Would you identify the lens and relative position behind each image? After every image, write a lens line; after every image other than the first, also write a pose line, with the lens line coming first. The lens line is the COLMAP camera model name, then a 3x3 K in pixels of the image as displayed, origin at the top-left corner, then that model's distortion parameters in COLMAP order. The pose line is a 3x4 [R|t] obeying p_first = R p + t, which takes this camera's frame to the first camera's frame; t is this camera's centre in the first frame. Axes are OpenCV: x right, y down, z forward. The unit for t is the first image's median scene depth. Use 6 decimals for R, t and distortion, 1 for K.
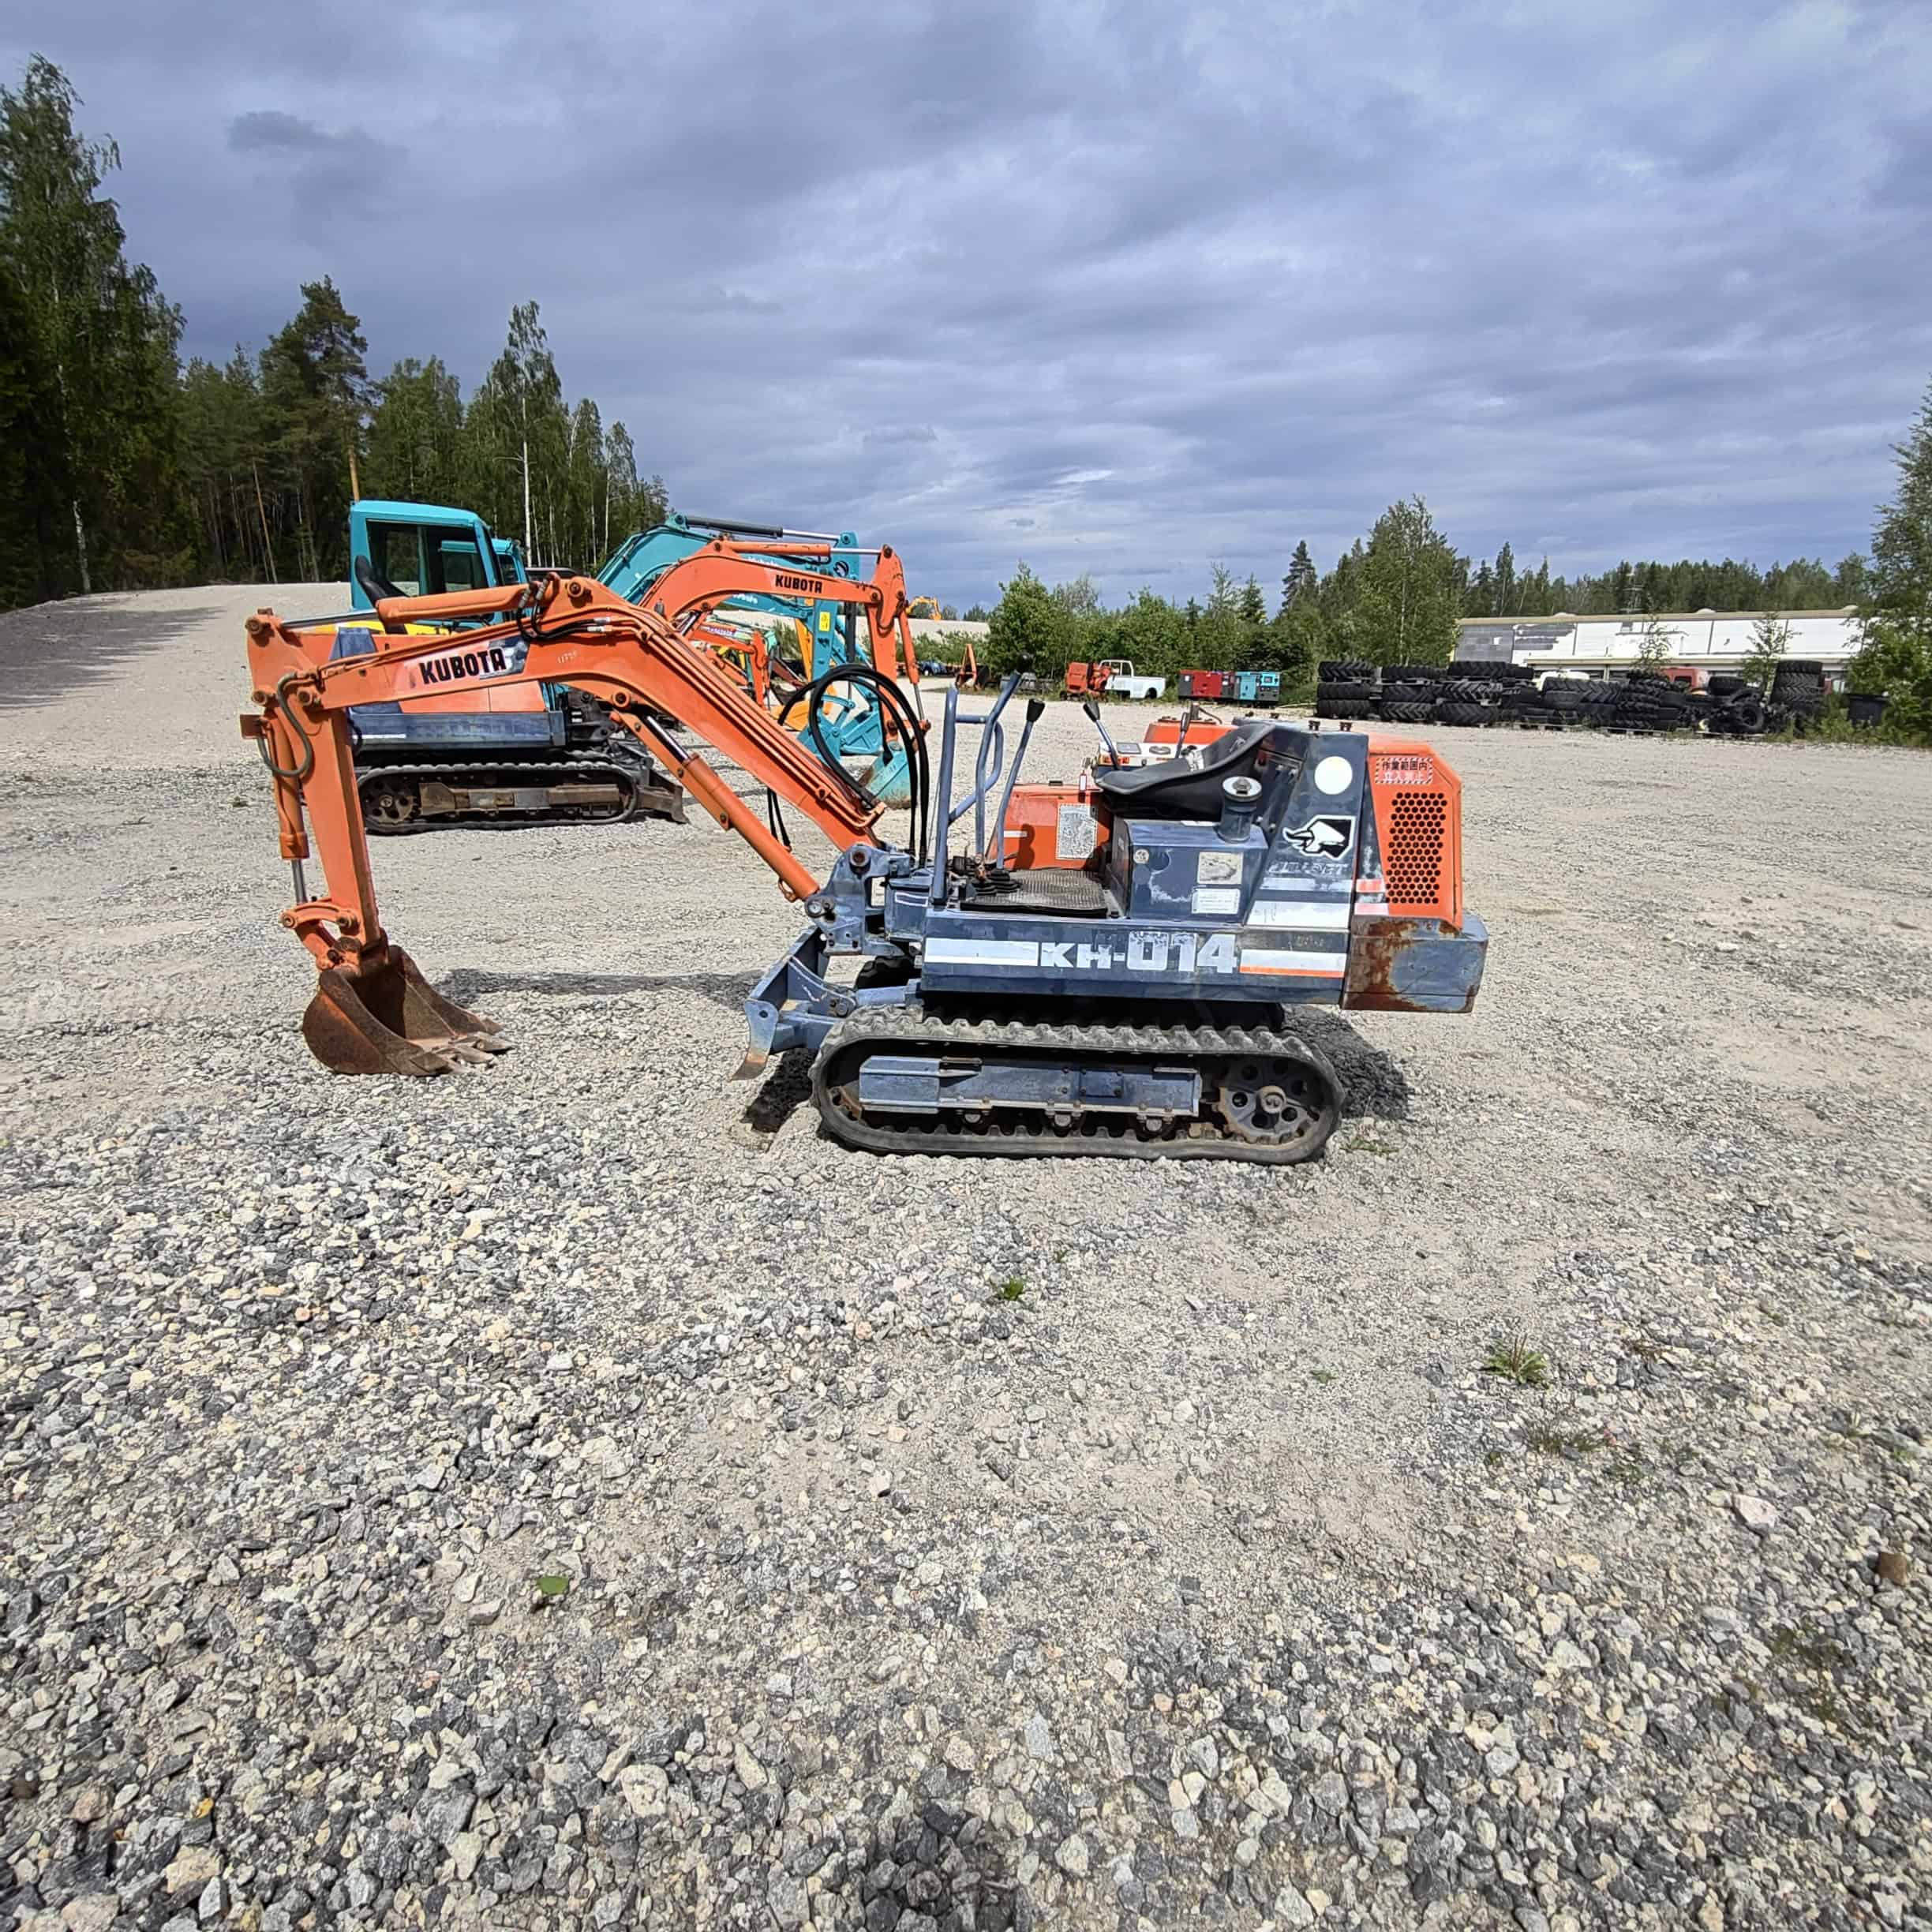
lens RADIAL K [[1209.5, 0, 979.2], [0, 1209.5, 987.0], [0, 0, 1]] dist [0.003525, 0.005131]
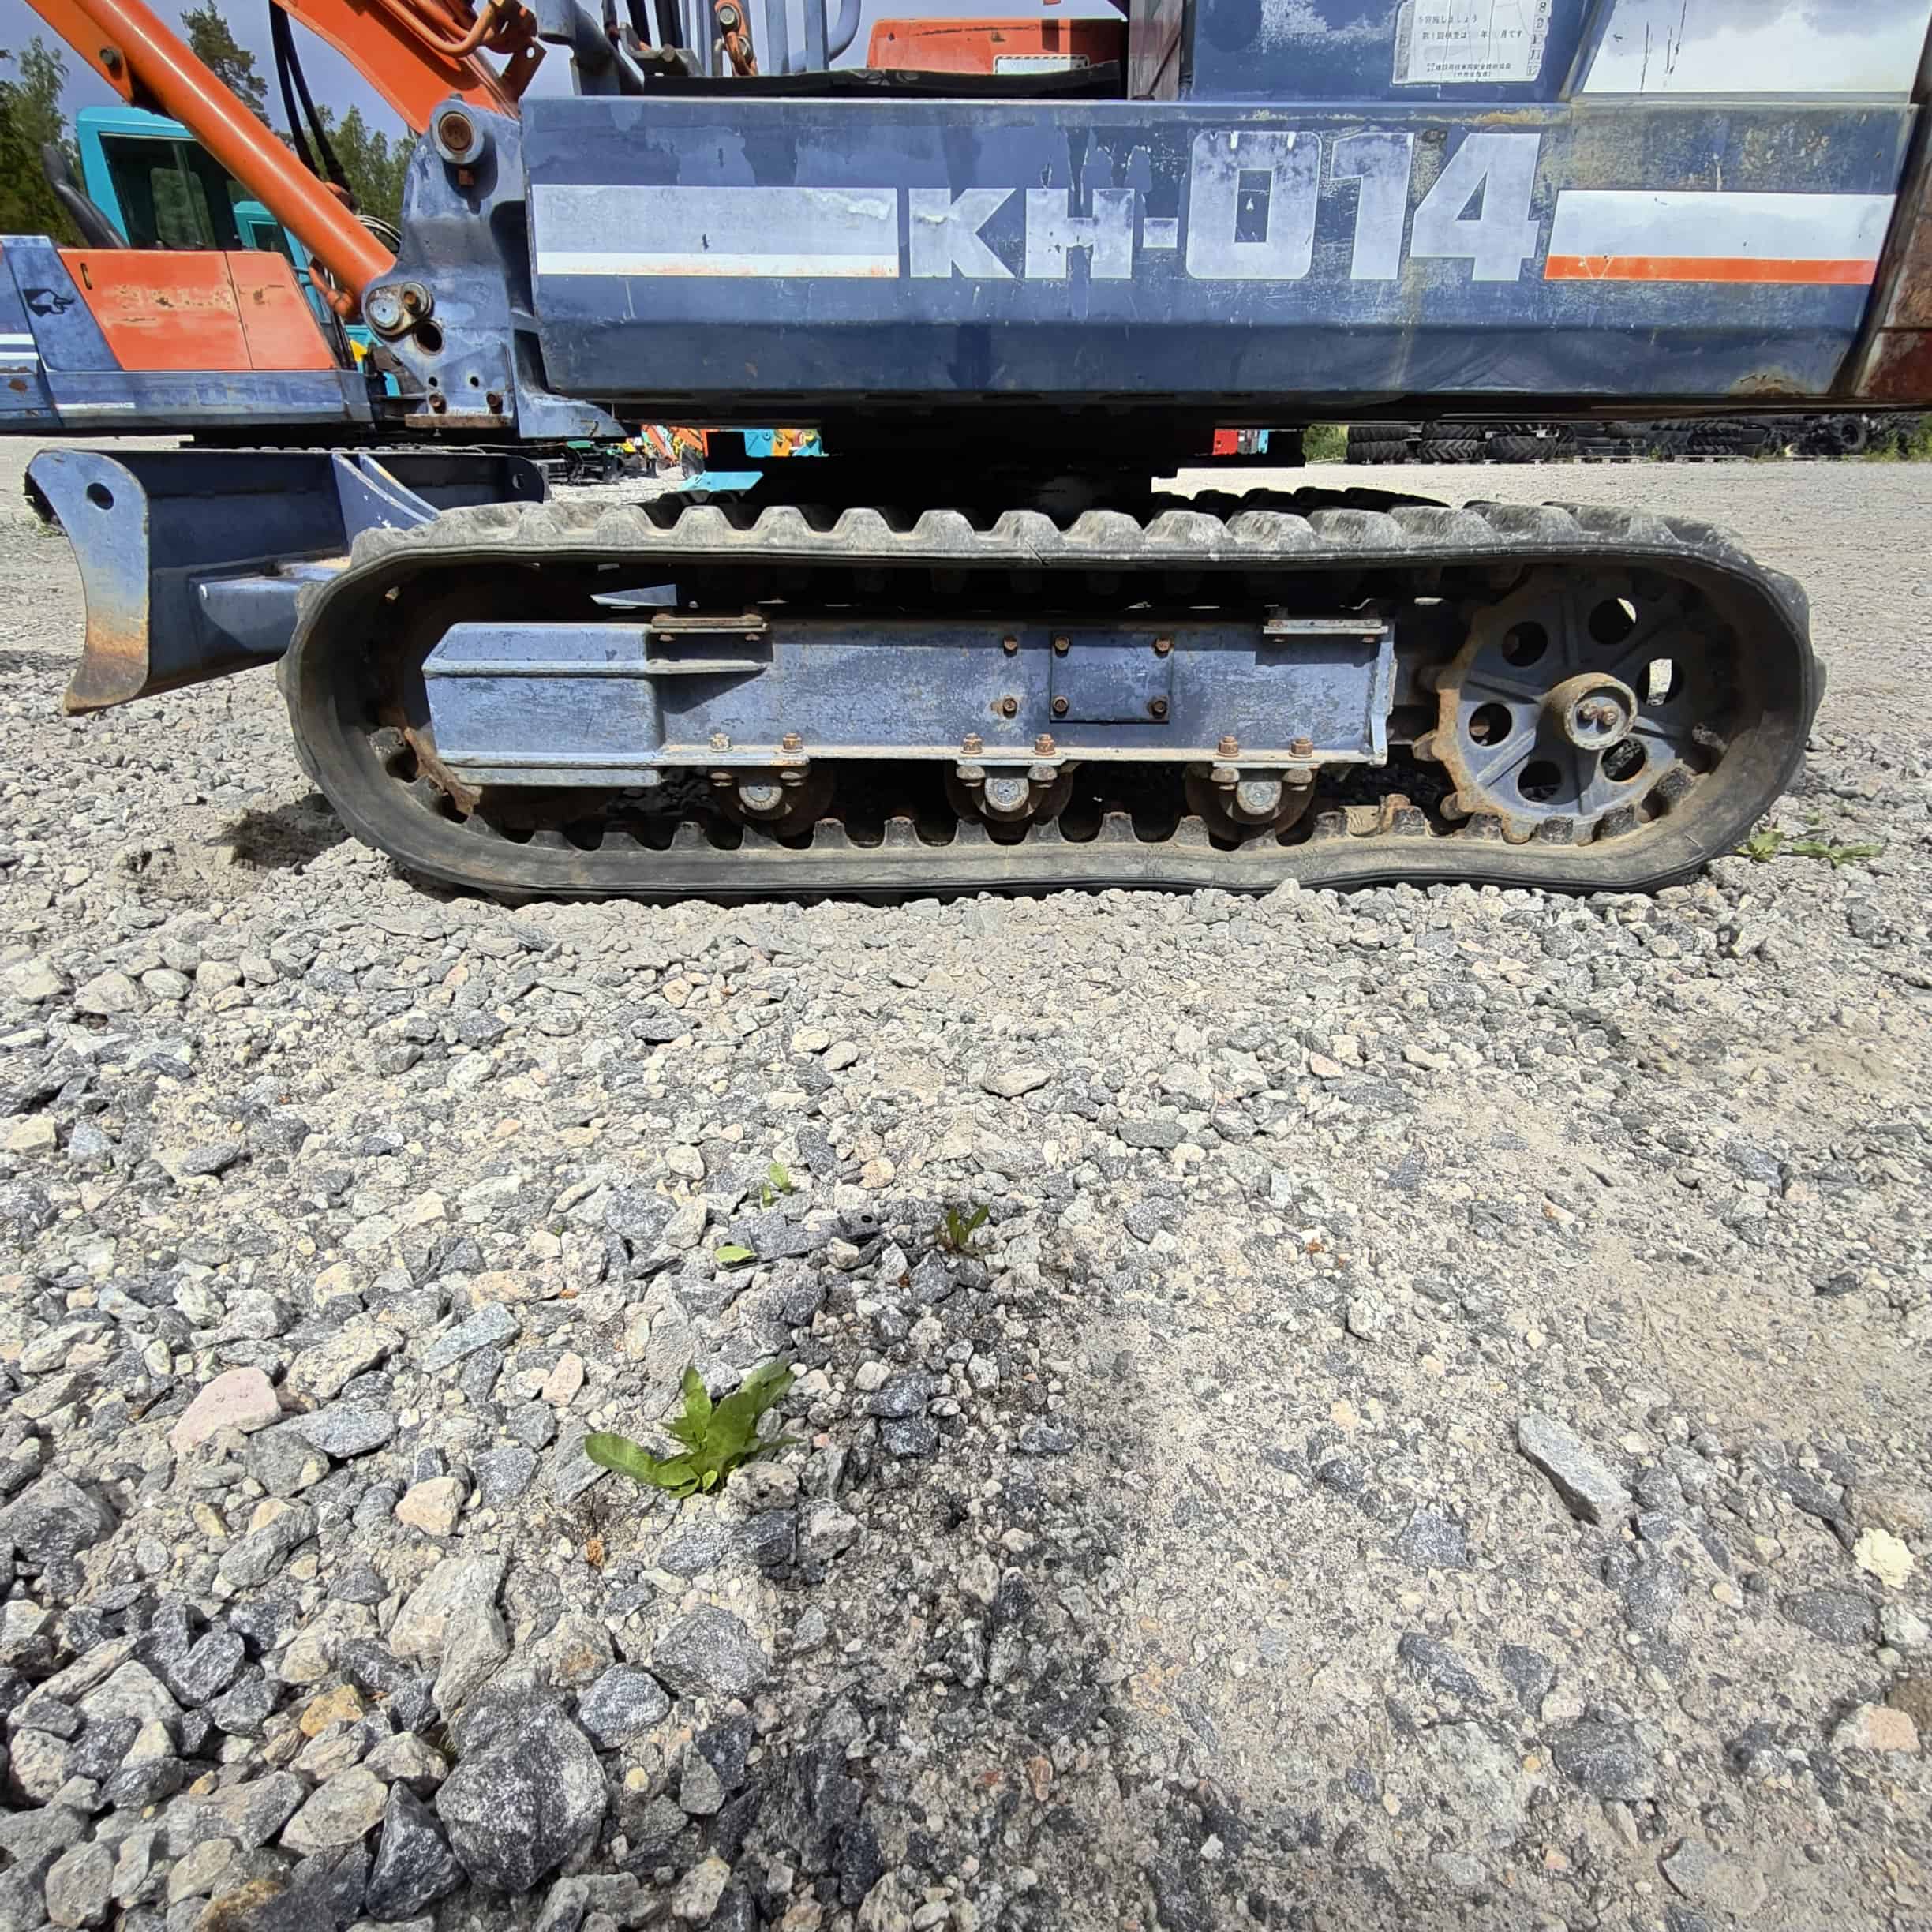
lens RADIAL K [[1208.6, 0, 985.1], [0, 1208.6, 956.1], [0, 0, 1]] dist [0.002482, -0.000360]
pose [[0.999412, -0.033827, -0.005690, 0.062344], [0.034275, 0.991419, 0.126147, 0.111549], [0.001374, -0.126268, 0.991995, 0.628127]]
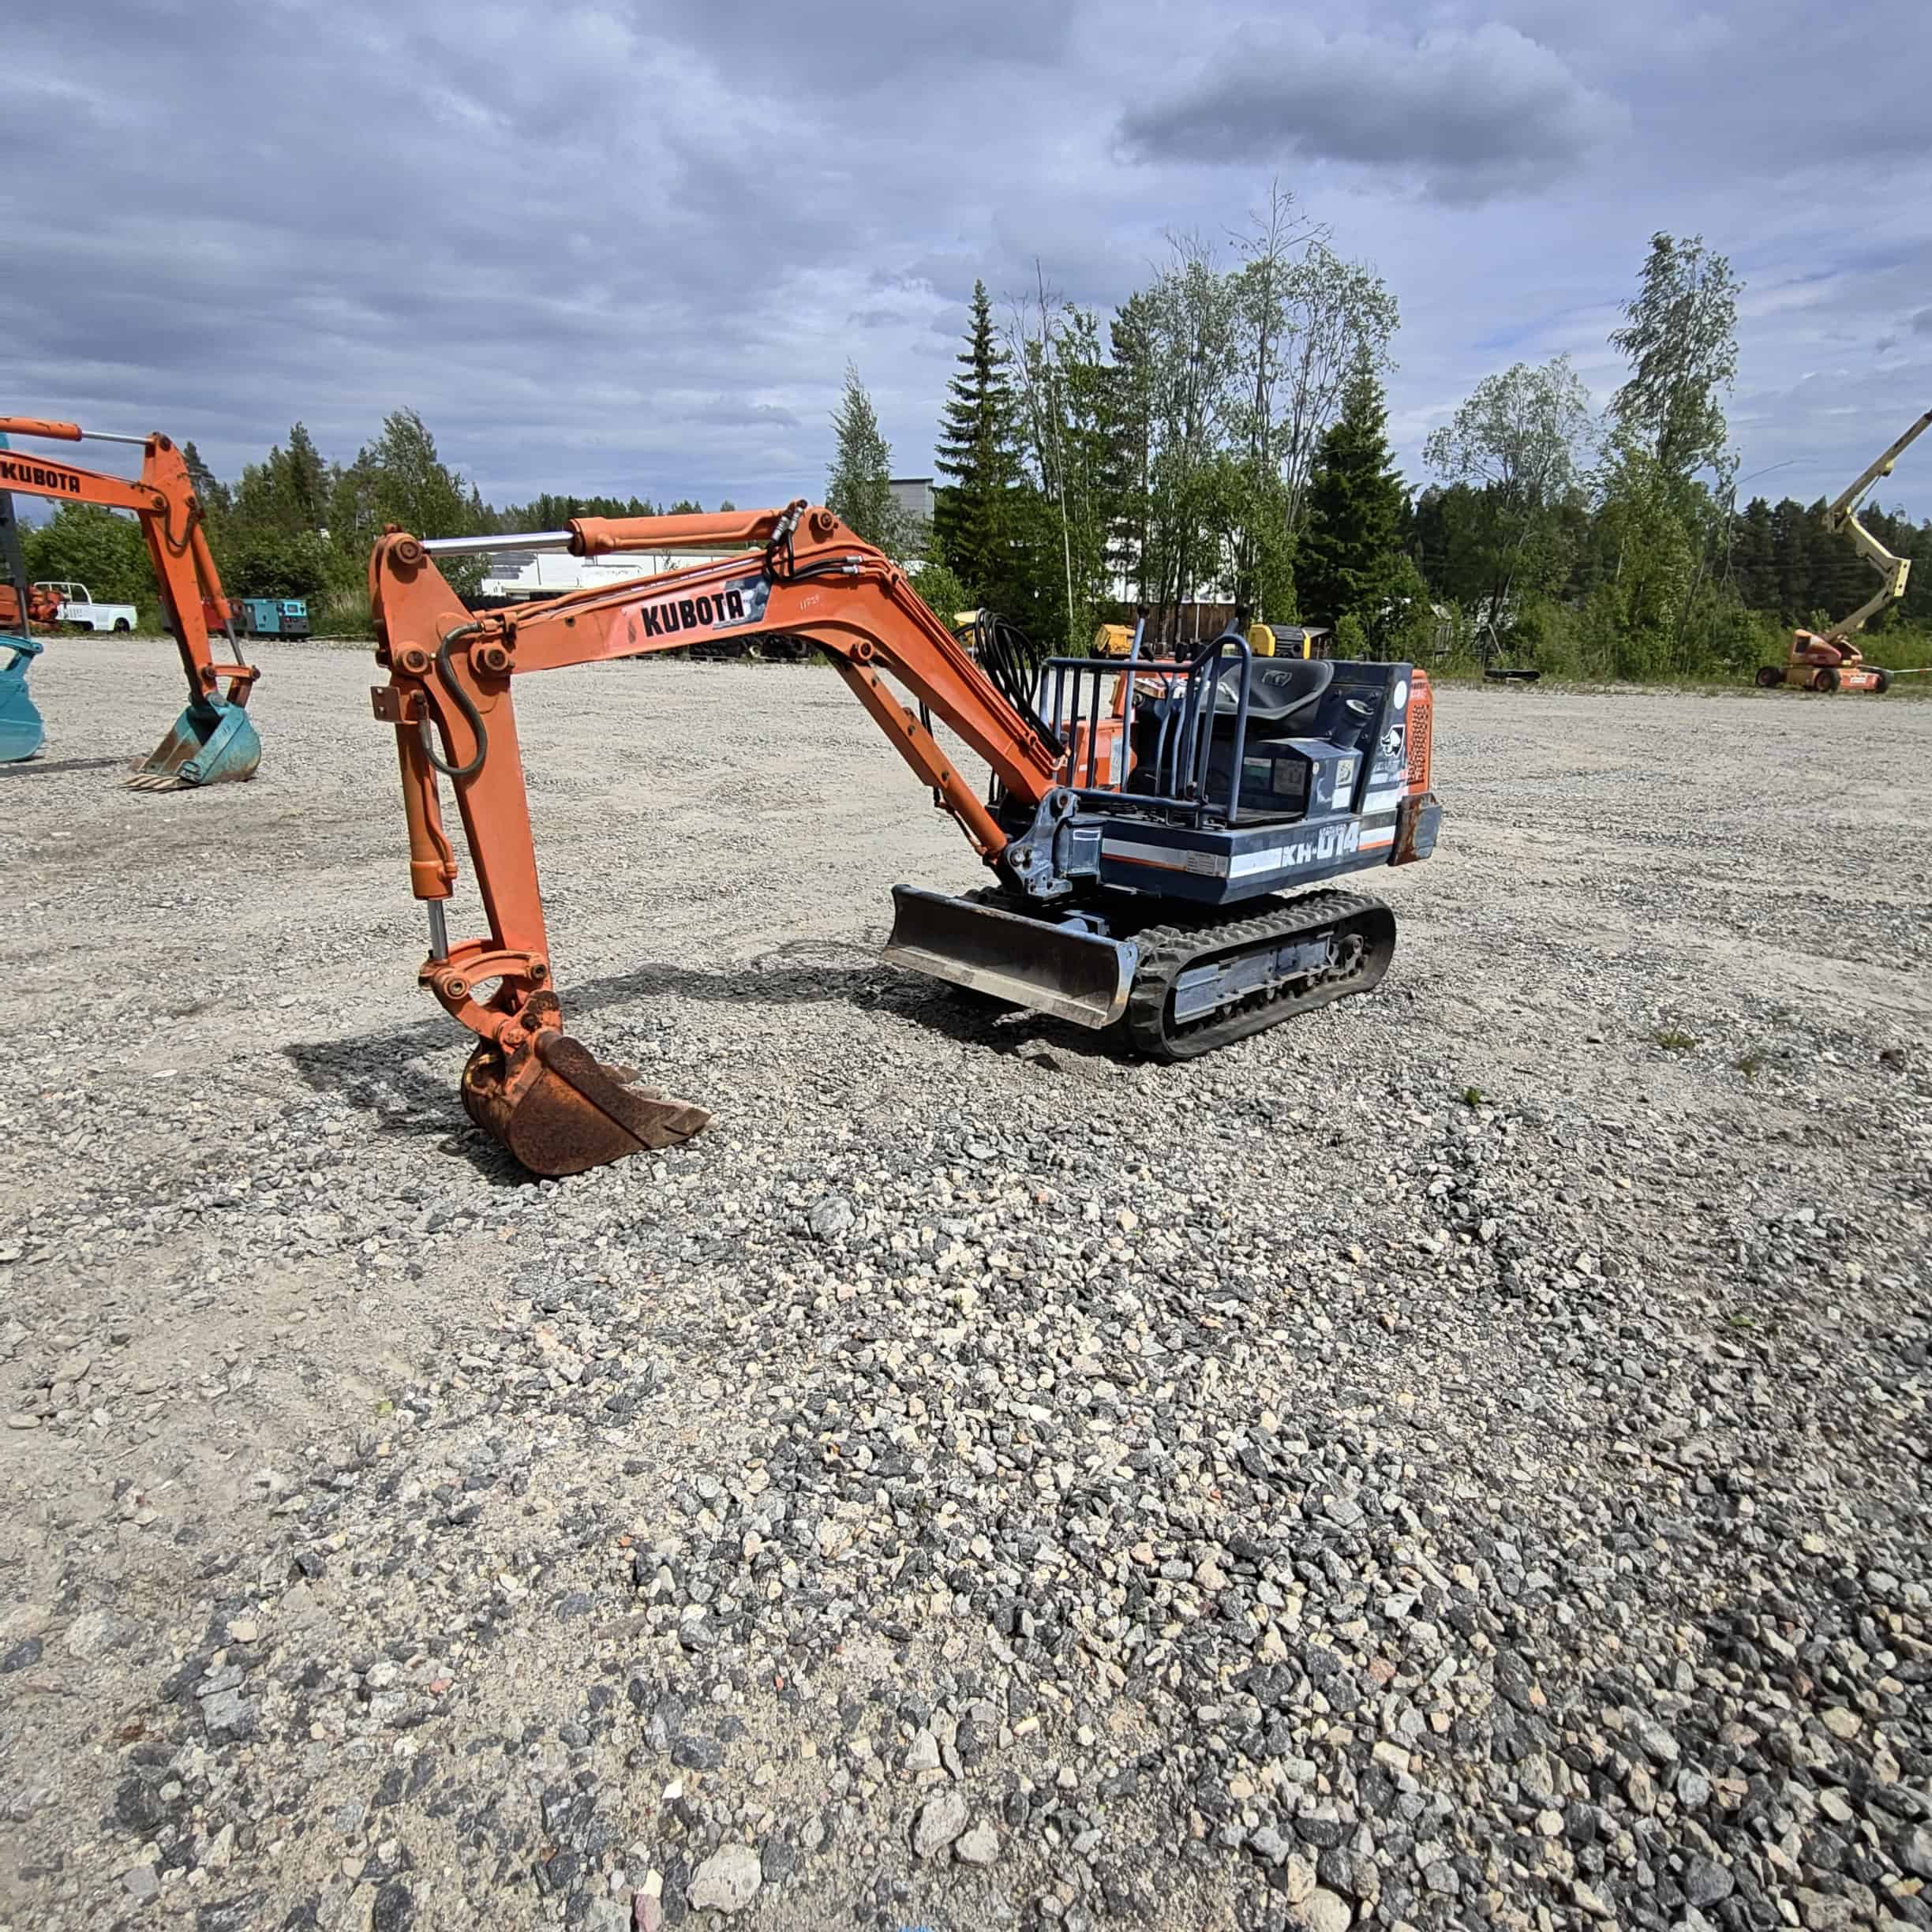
lens RADIAL K [[1209.2, 0, 981.2], [0, 1209.2, 960.3], [0, 0, 1]] dist [-0.001688, -0.004271]
pose [[0.670489, -0.204930, 0.713056, -0.963903], [0.178837, 0.977398, 0.112739, -0.108975], [-0.720043, 0.051930, 0.691983, 0.367895]]
